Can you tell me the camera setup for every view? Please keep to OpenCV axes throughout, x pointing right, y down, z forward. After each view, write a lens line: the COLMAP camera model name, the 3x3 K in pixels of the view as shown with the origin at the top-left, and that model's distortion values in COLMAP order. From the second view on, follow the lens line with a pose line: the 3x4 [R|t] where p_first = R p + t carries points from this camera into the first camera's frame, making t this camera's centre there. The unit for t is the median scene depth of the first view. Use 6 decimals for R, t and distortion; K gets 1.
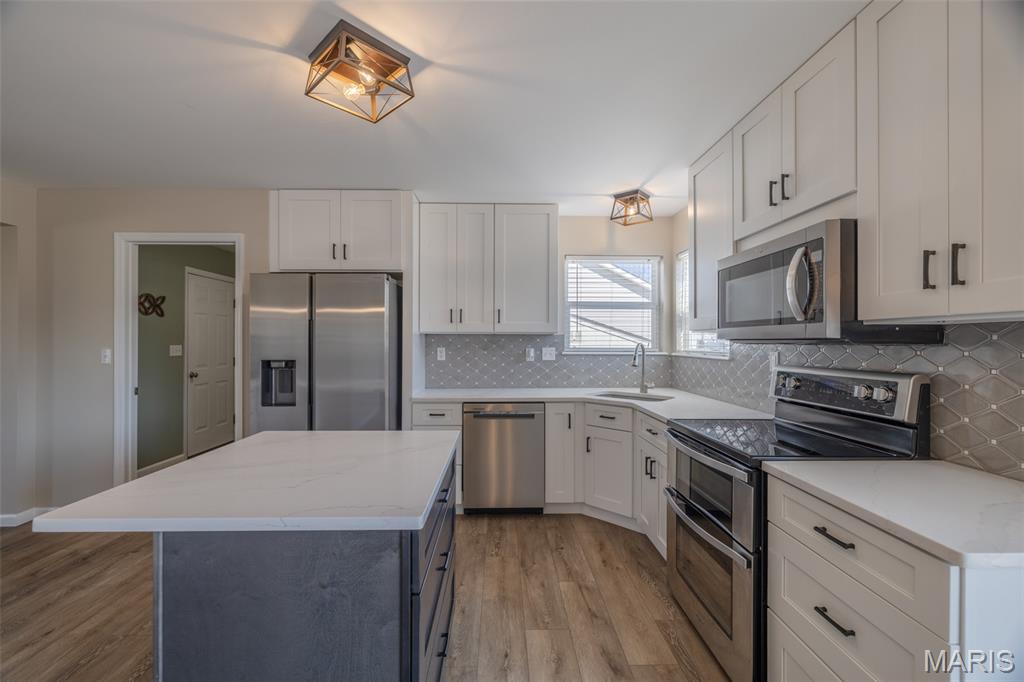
lens RADIAL K [[426.3, 0, 511.4], [0, 426.3, 342.5], [0, 0, 1]] dist [-0.003069, -0.000426]
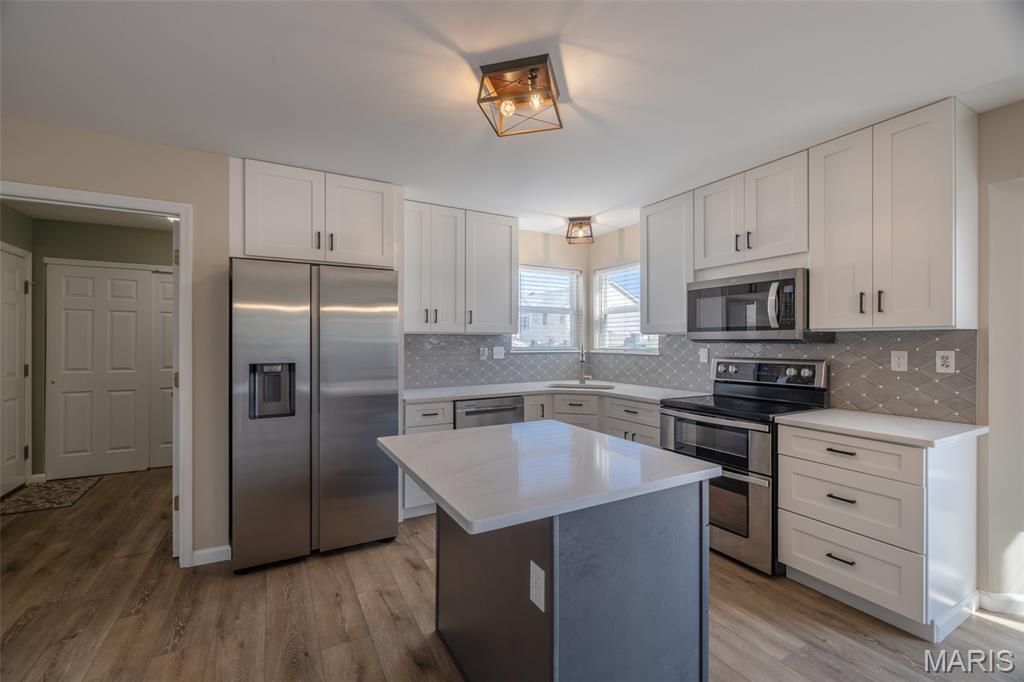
lens RADIAL K [[426.3, 0, 510.7], [0, 426.3, 341.9], [0, 0, 1]] dist [-0.003069, -0.000426]
pose [[0.885053, -0.001069, 0.465489, -0.478878], [0.001421, 0.999999, -0.000405, -0.000646], [-0.465488, 0.001020, 0.885054, 0.025500]]
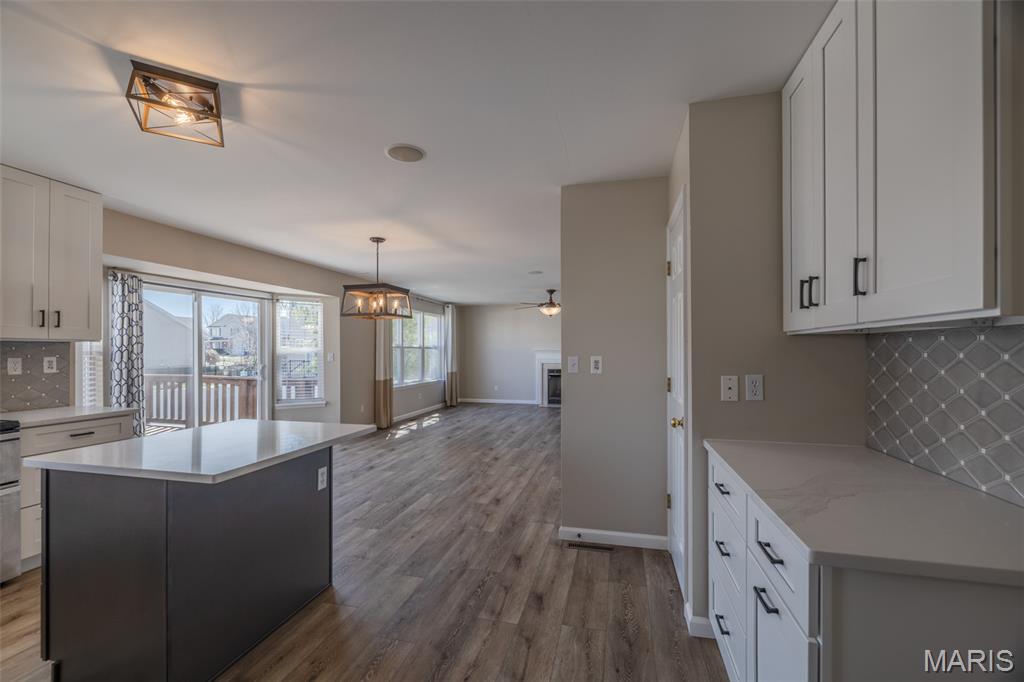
lens RADIAL K [[438.5, 0, 513.8], [0, 438.5, 348.2], [0, 0, 1]] dist [0.003716, 0.000801]
pose [[-0.963805, 0.001088, 0.266607, -0.799947], [-0.000718, 0.999977, -0.006679, 0.001134], [-0.266608, -0.006629, -0.963782, 0.998264]]
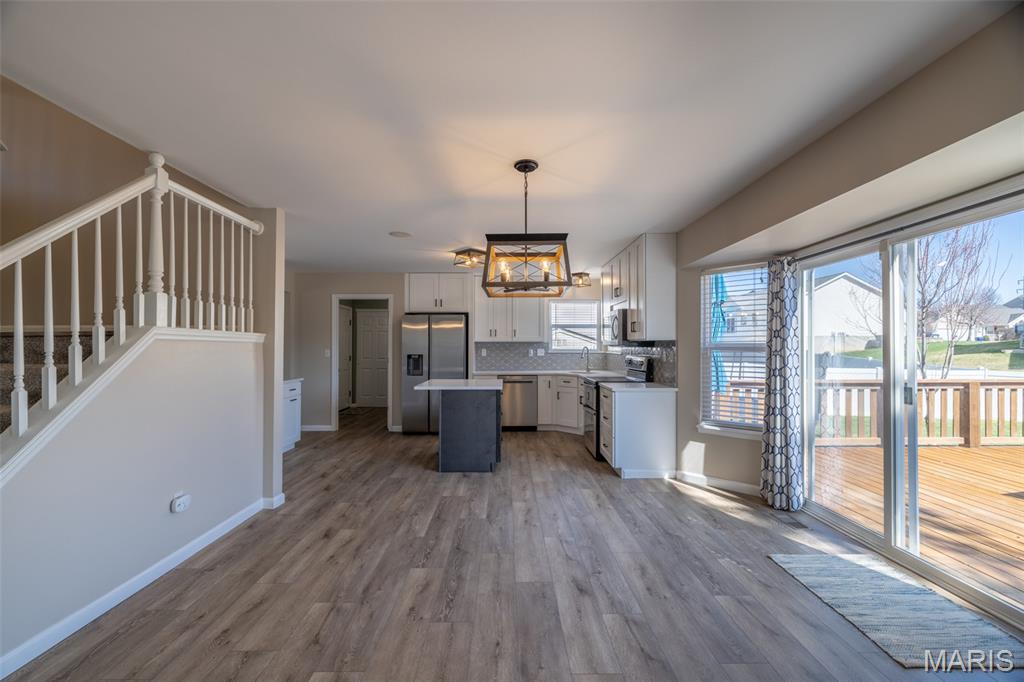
lens RADIAL K [[426.3, 0, 509.1], [0, 426.3, 342.2], [0, 0, 1]] dist [-0.003069, -0.000426]
pose [[0.999755, -0.002181, -0.022042, -0.013202], [0.001991, 0.999961, -0.008648, -0.002219], [0.022060, 0.008602, 0.999720, -1.085541]]
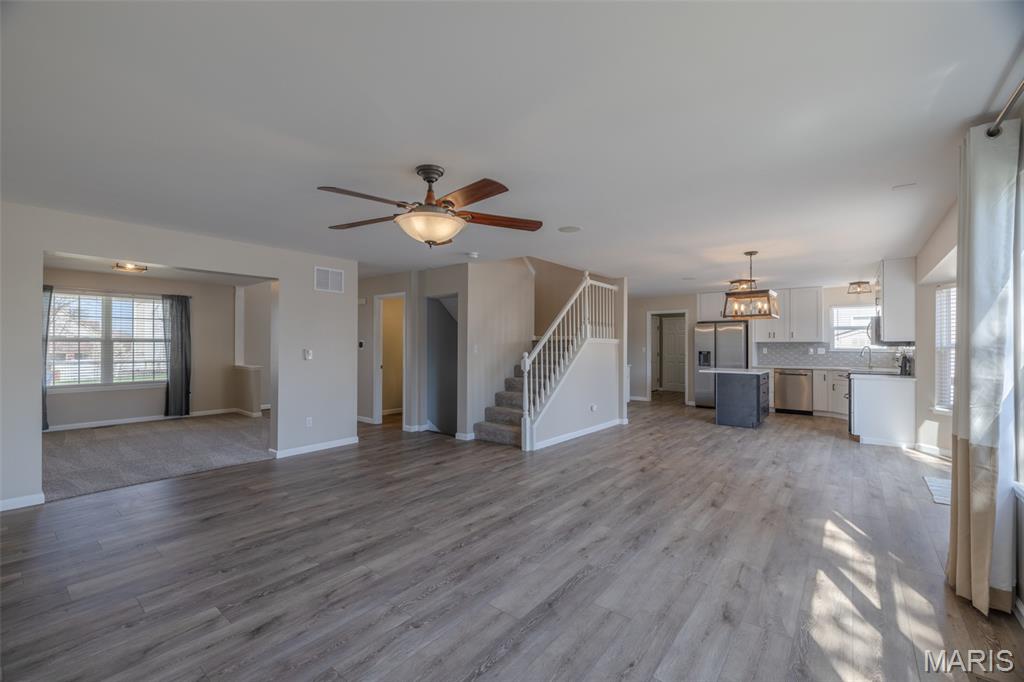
lens RADIAL K [[426.3, 0, 507.5], [0, 426.3, 339.7], [0, 0, 1]] dist [-0.003069, -0.000426]
pose [[0.757070, -0.009065, -0.653271, 0.362046], [-0.000236, 0.999900, -0.014148, 0.000191], [0.653334, 0.010865, 0.756992, -2.099714]]
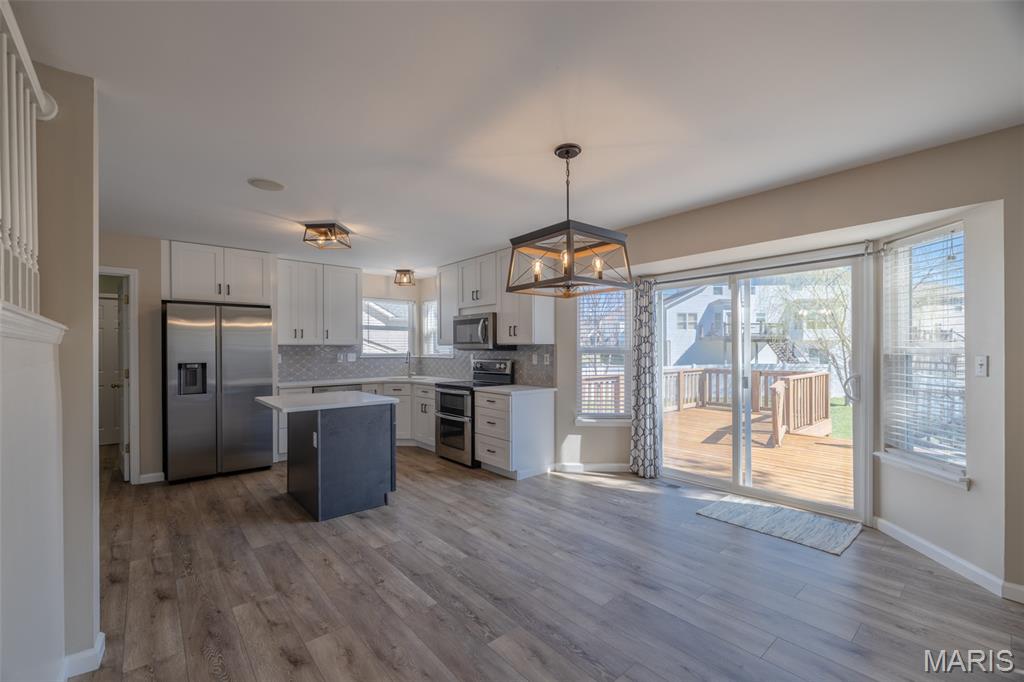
lens RADIAL K [[426.3, 0, 506.3], [0, 426.3, 353.3], [0, 0, 1]] dist [-0.003069, -0.000426]
pose [[0.782041, -0.009419, 0.623156, -0.564465], [0.003722, 0.999939, 0.010442, -0.004375], [-0.623216, -0.005847, 0.782028, -0.774458]]
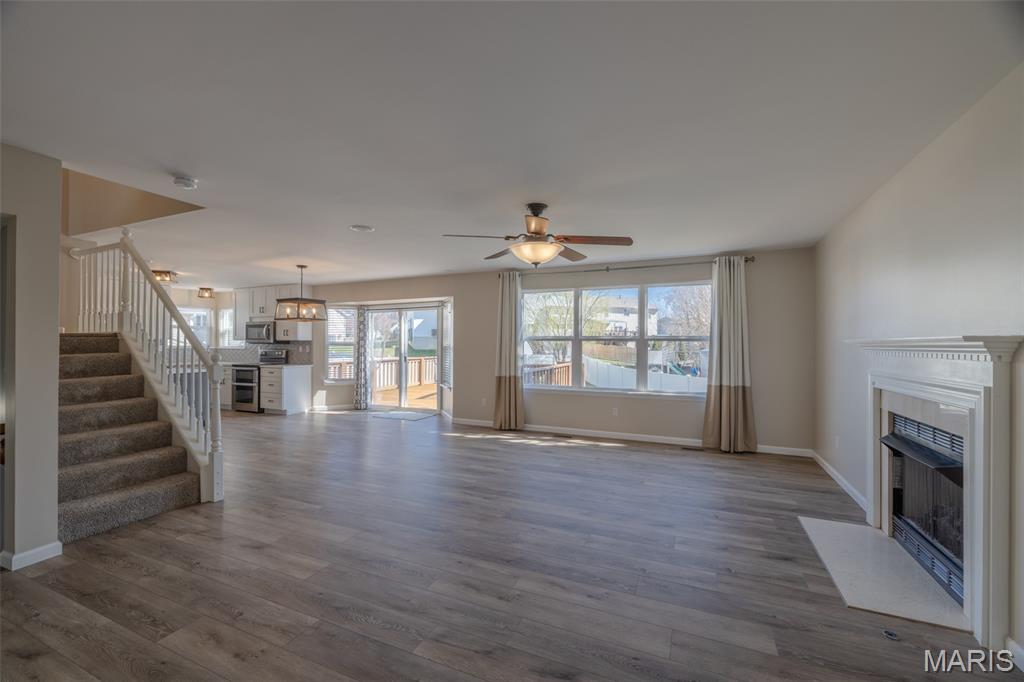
lens RADIAL K [[426.3, 0, 504.0], [0, 426.3, 340.1], [0, 0, 1]] dist [-0.003069, -0.000426]
pose [[0.443349, 0.007329, 0.896319, -1.353638], [-0.002435, 0.999973, -0.006972, -0.006259], [-0.896346, 0.000908, 0.443355, -1.963140]]
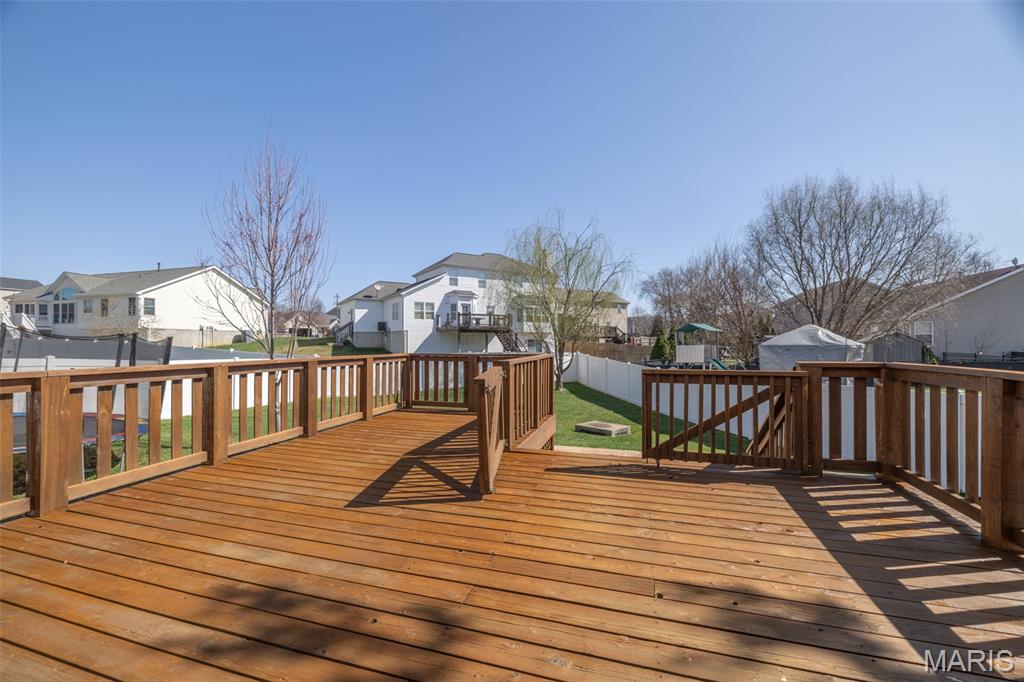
lens RADIAL K [[426.3, 0, 501.6], [0, 426.3, 340.4], [0, 0, 1]] dist [-0.003069, -0.000426]
pose [[0.333742, 0.002702, 0.942661, 0.709605], [0.003137, 0.999987, -0.003977, 0.093755], [-0.942659, 0.004284, 0.333729, -0.384785]]
